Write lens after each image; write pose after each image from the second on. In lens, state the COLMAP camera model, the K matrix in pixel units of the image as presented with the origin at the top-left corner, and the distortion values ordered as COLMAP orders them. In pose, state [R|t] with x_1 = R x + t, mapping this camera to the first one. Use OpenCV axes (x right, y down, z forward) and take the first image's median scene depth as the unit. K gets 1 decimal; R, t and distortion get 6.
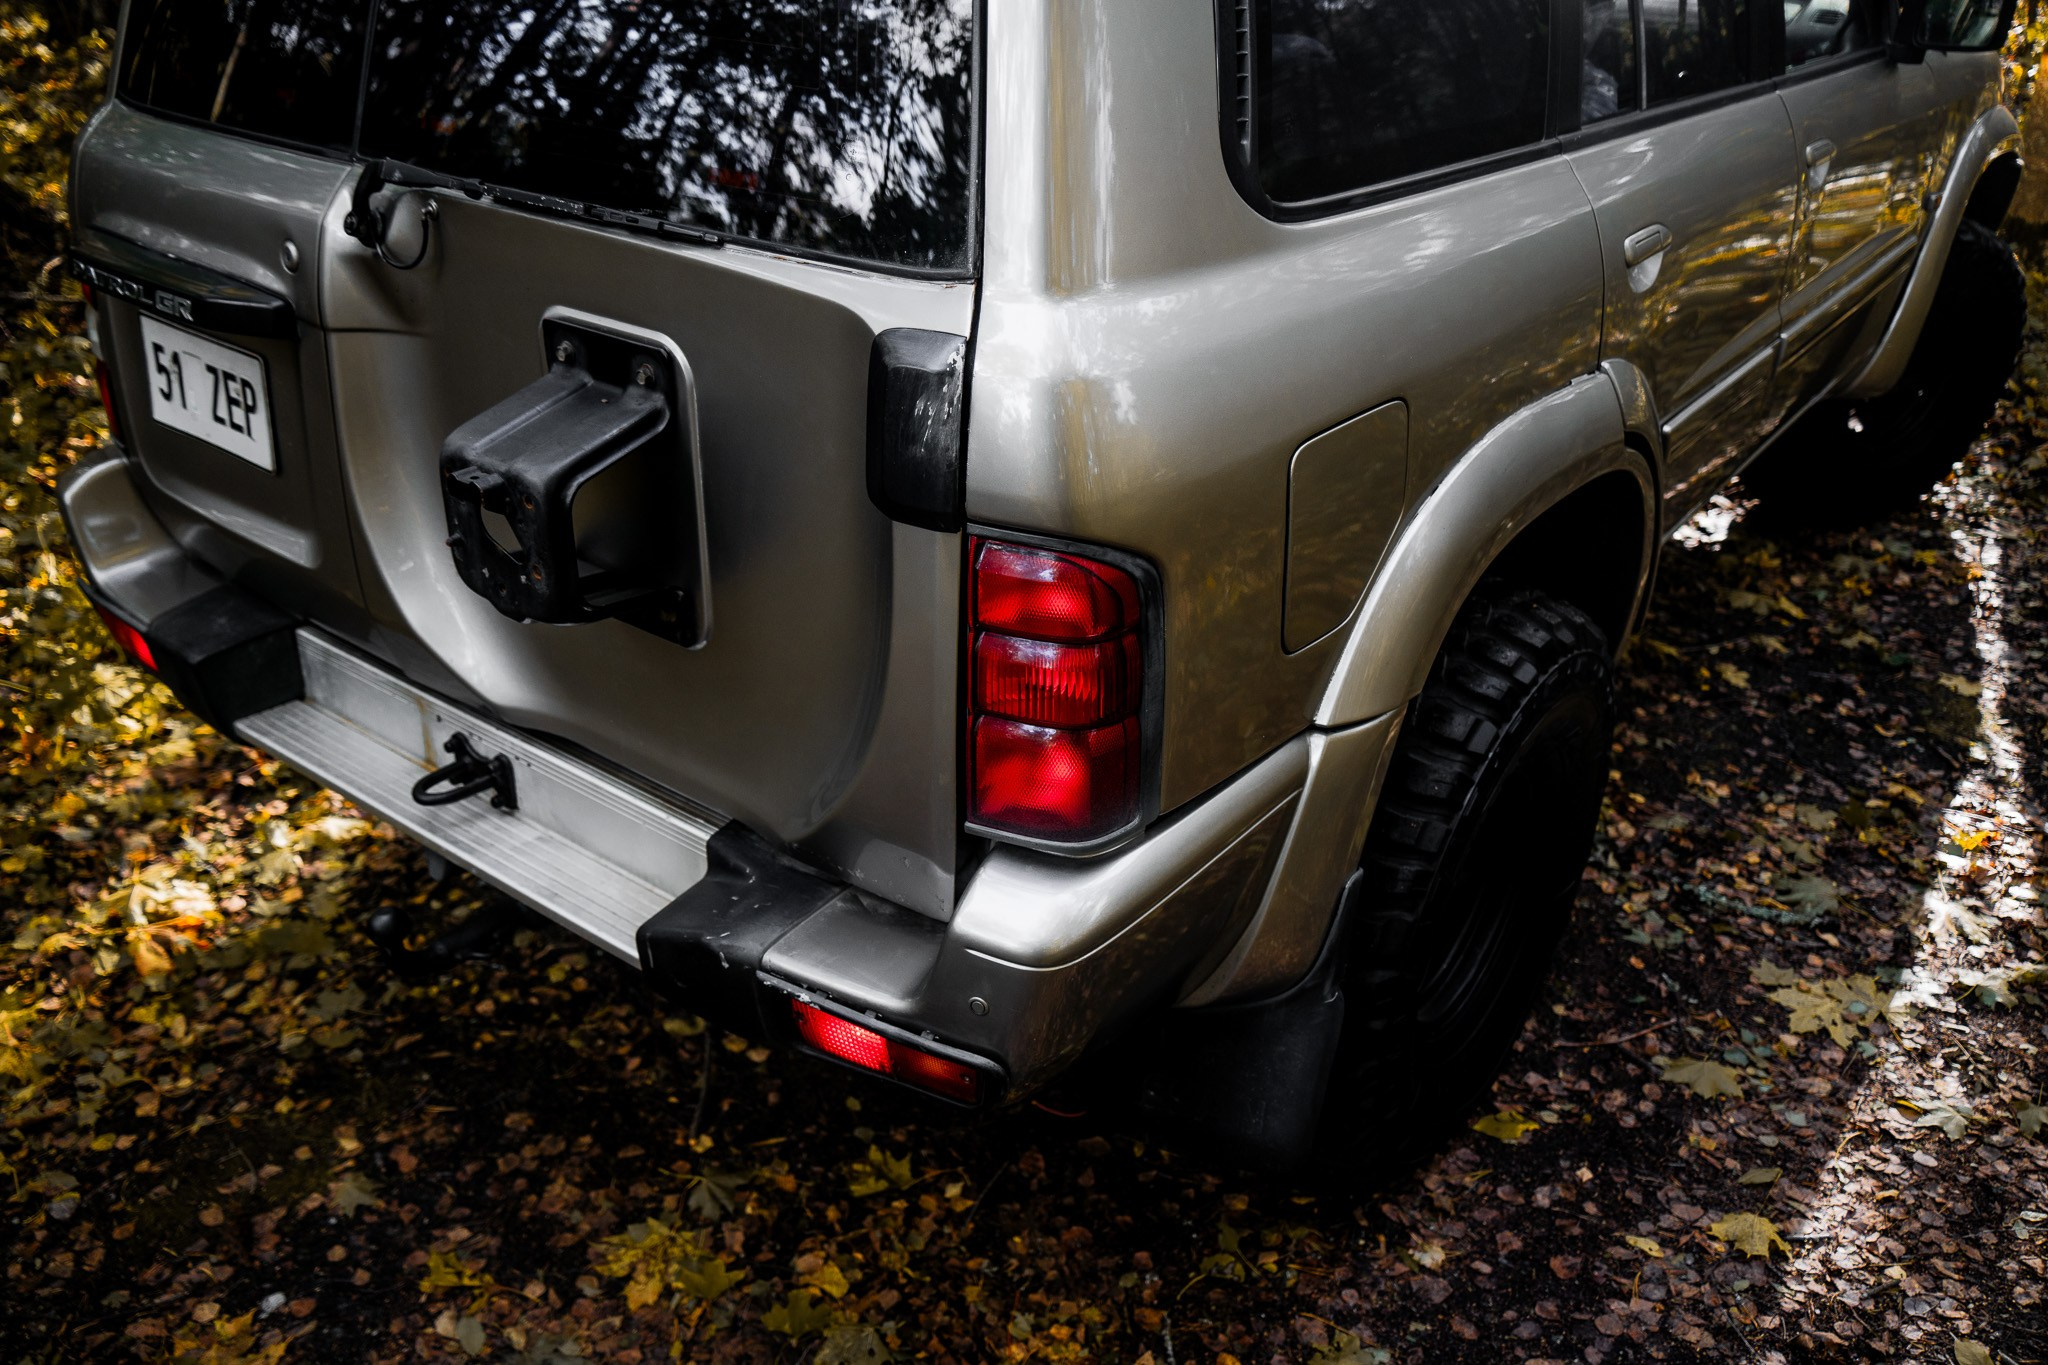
lens RADIAL K [[1647.4, 0, 1024.0], [0, 1647.4, 682.5], [0, 0, 1]] dist [-0.042677, 0.005212]
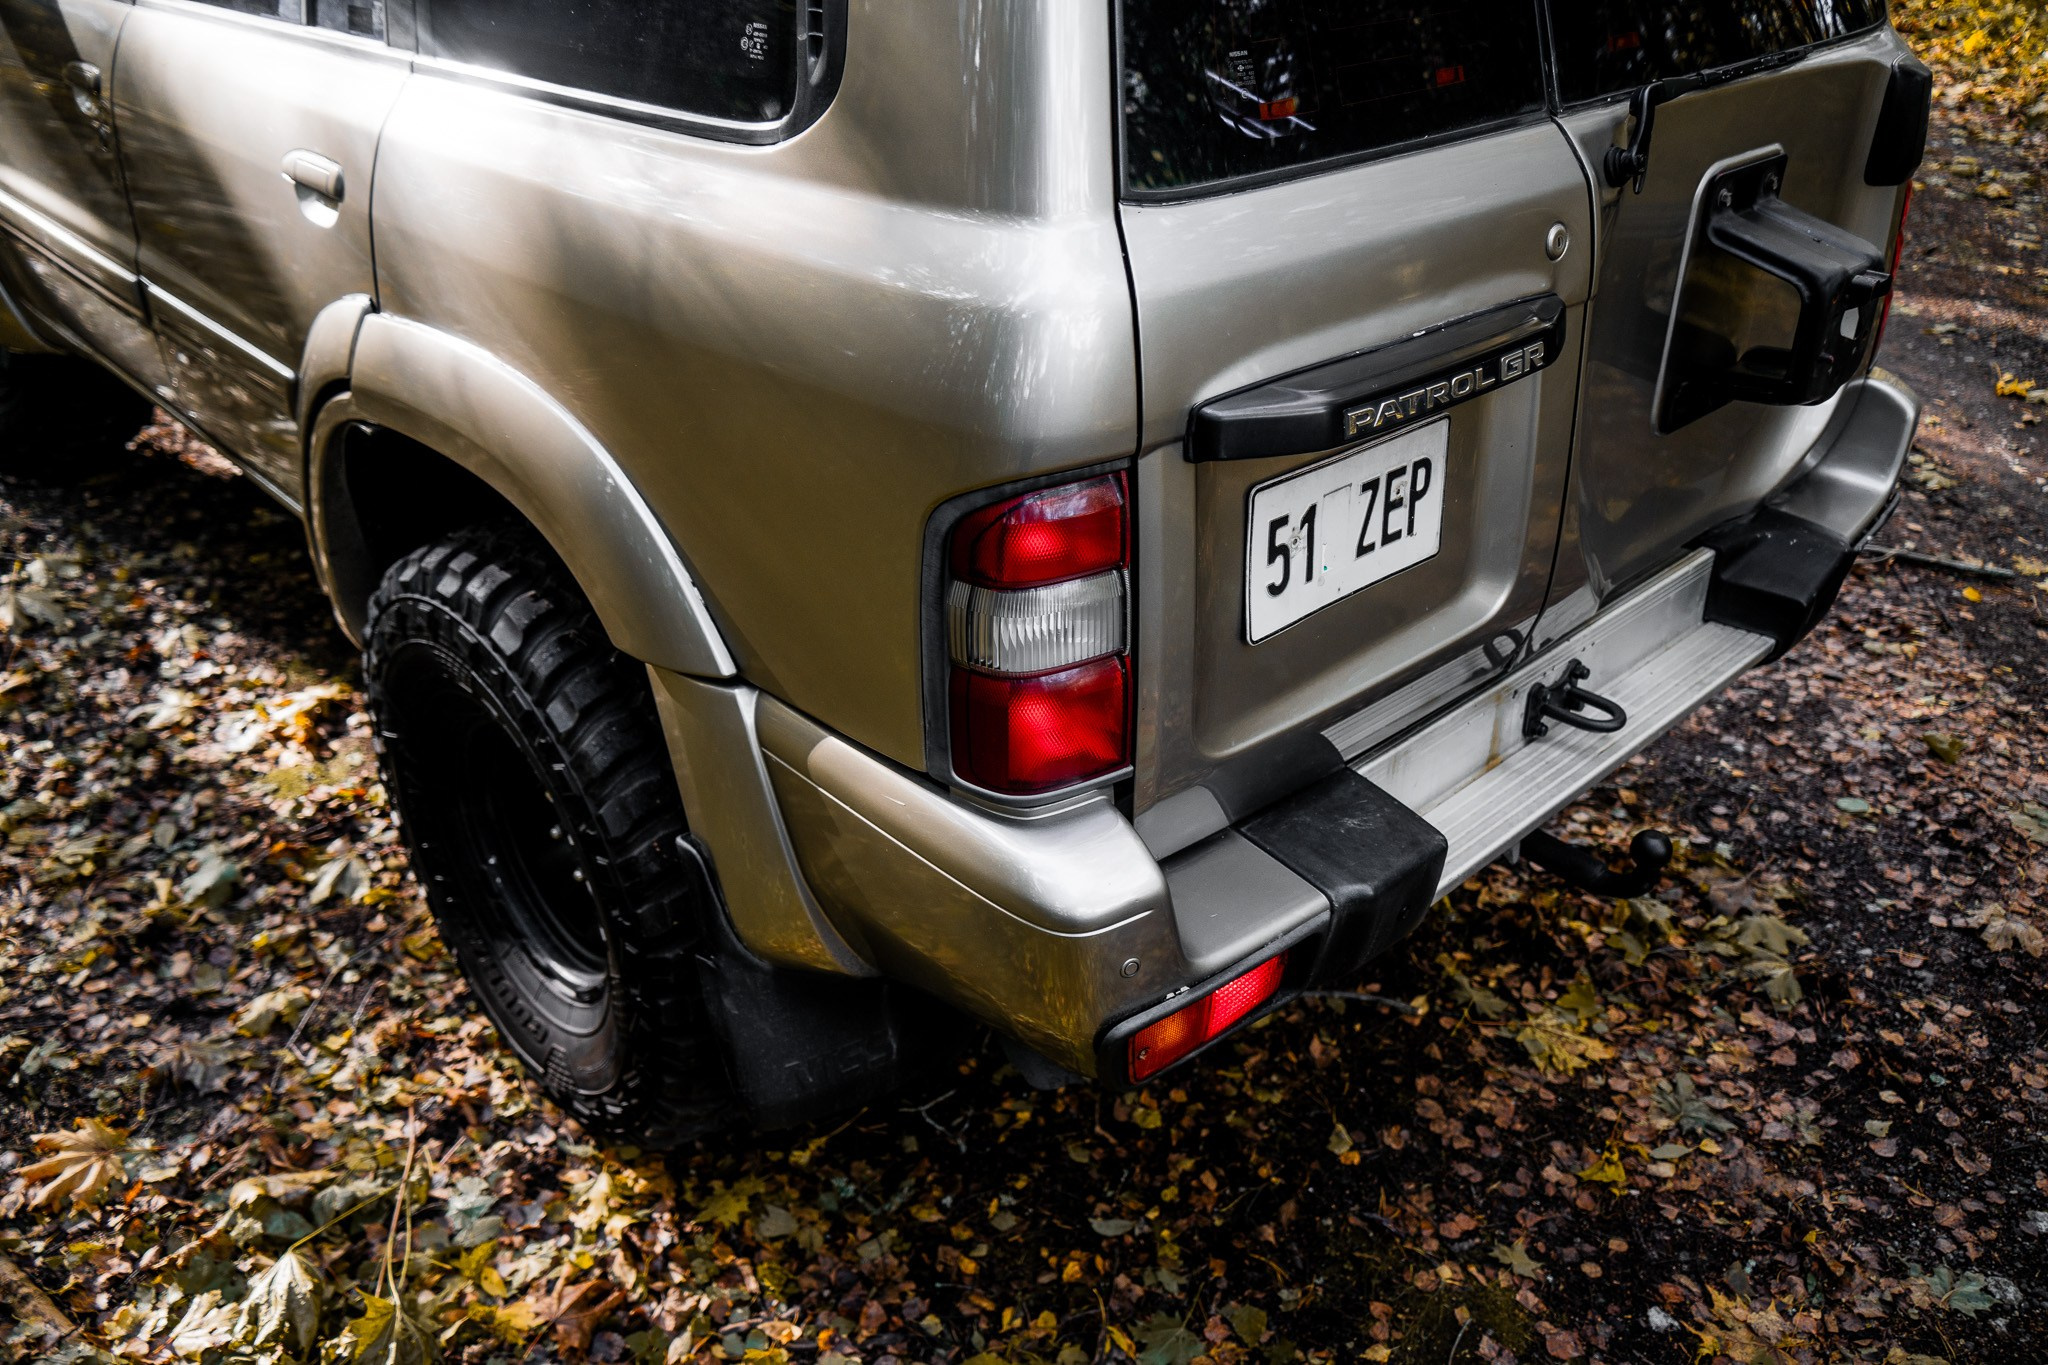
lens RADIAL K [[1647.4, 0, 1024.0], [0, 1647.4, 682.5], [0, 0, 1]] dist [-0.042677, 0.005212]
pose [[0.167841, -0.504709, 0.846816, -1.416978], [0.470372, 0.795915, 0.381143, -0.564774], [-0.866360, 0.334347, 0.370988, 1.041105]]
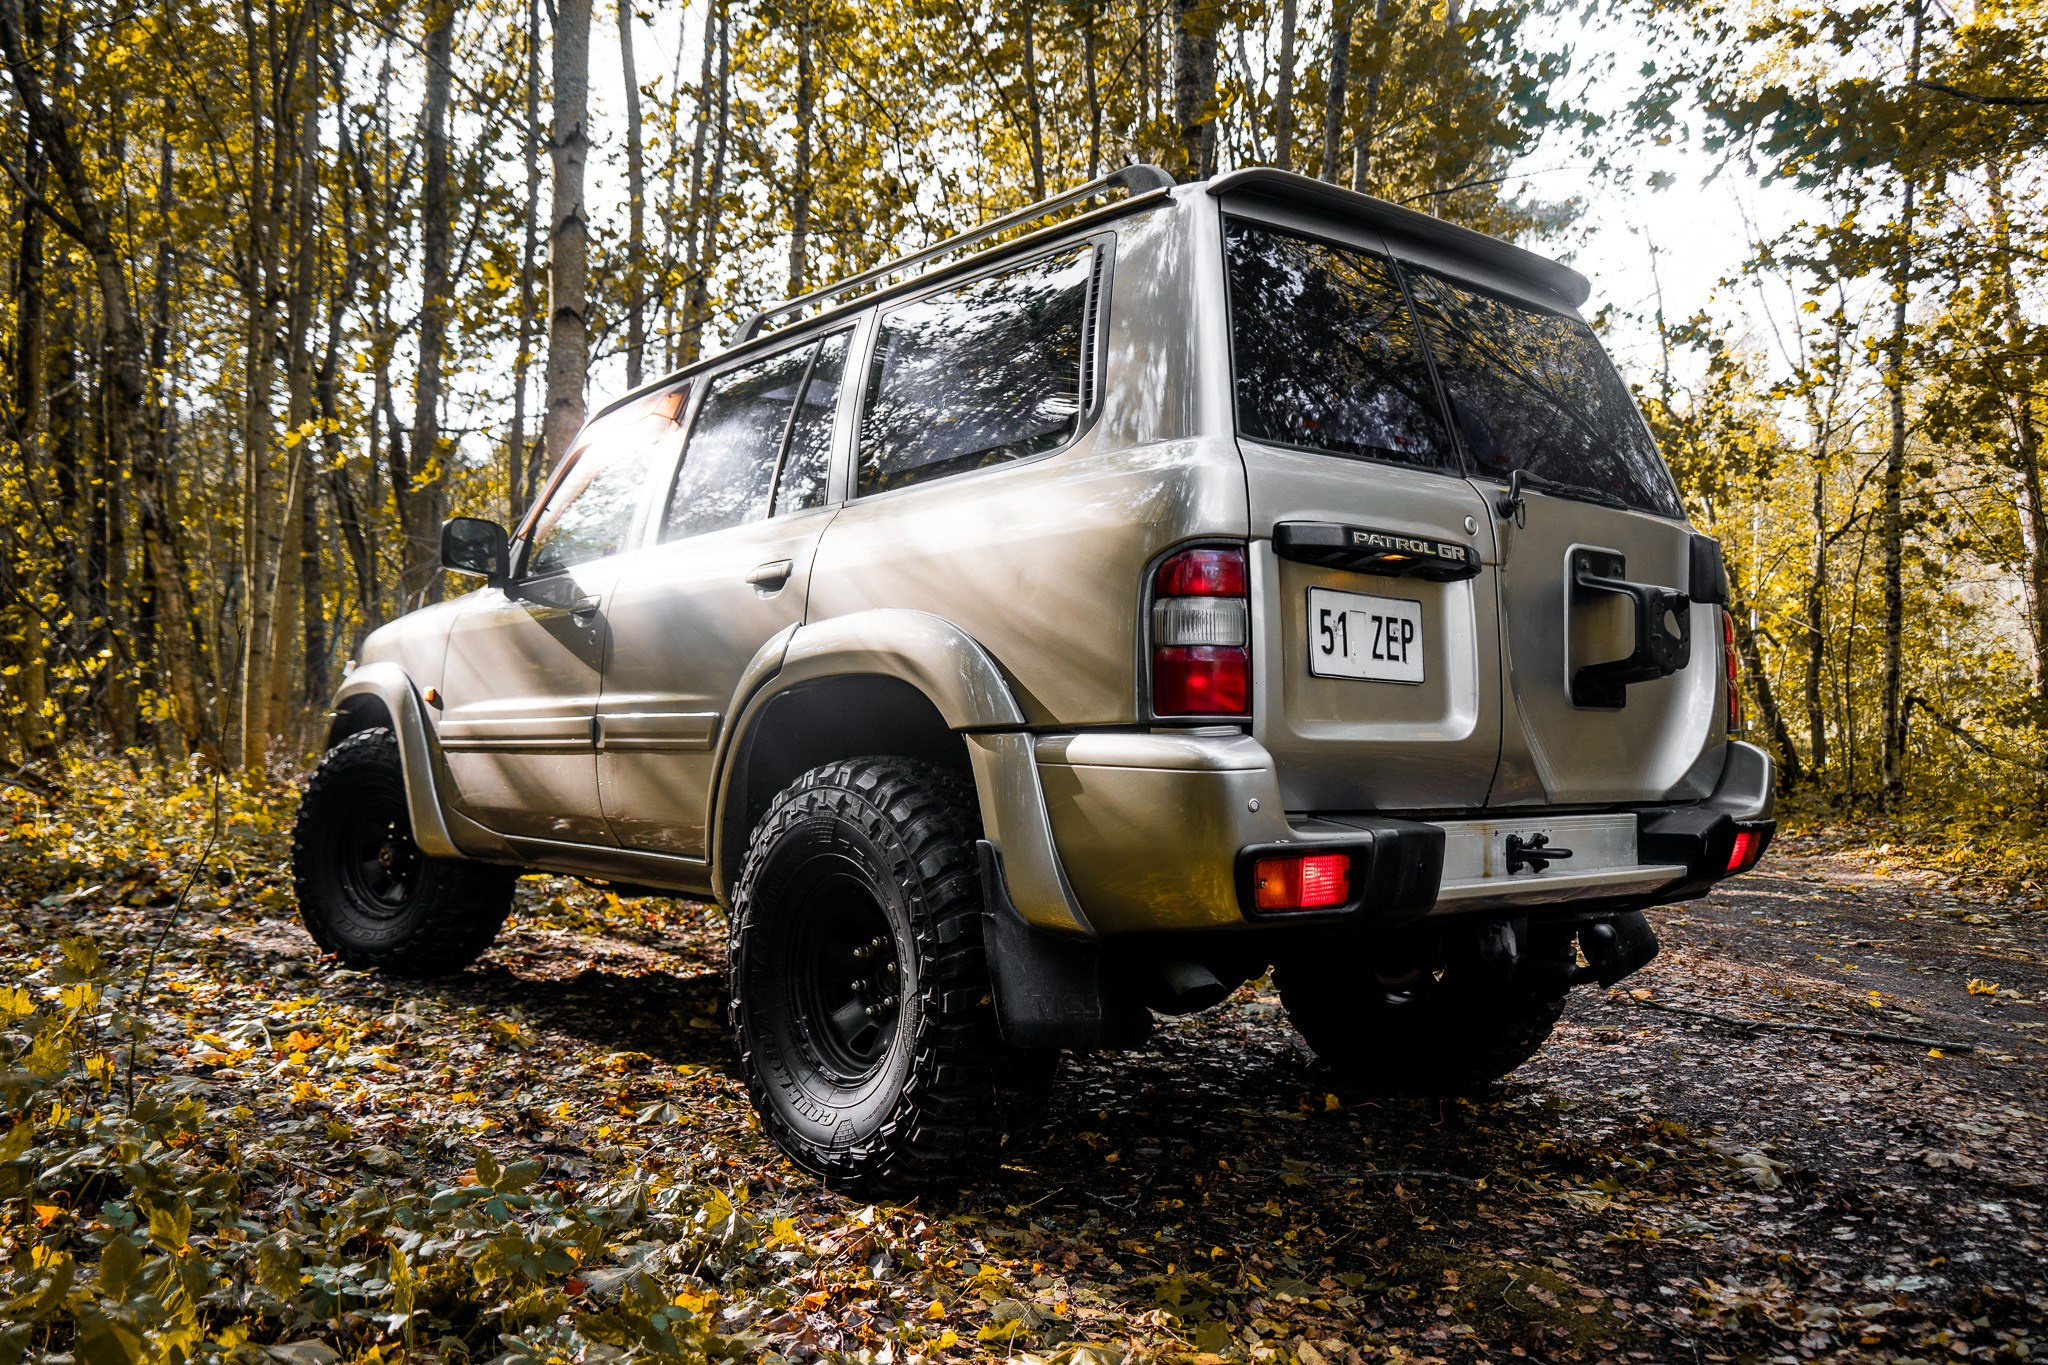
lens RADIAL K [[1647.4, 0, 1024.0], [0, 1647.4, 682.5], [0, 0, 1]] dist [-0.042677, 0.005212]
pose [[0.233000, 0.025981, 0.972130, -2.244791], [0.455829, 0.880108, -0.132775, -0.112807], [-0.859029, 0.474062, 0.193222, 1.187473]]
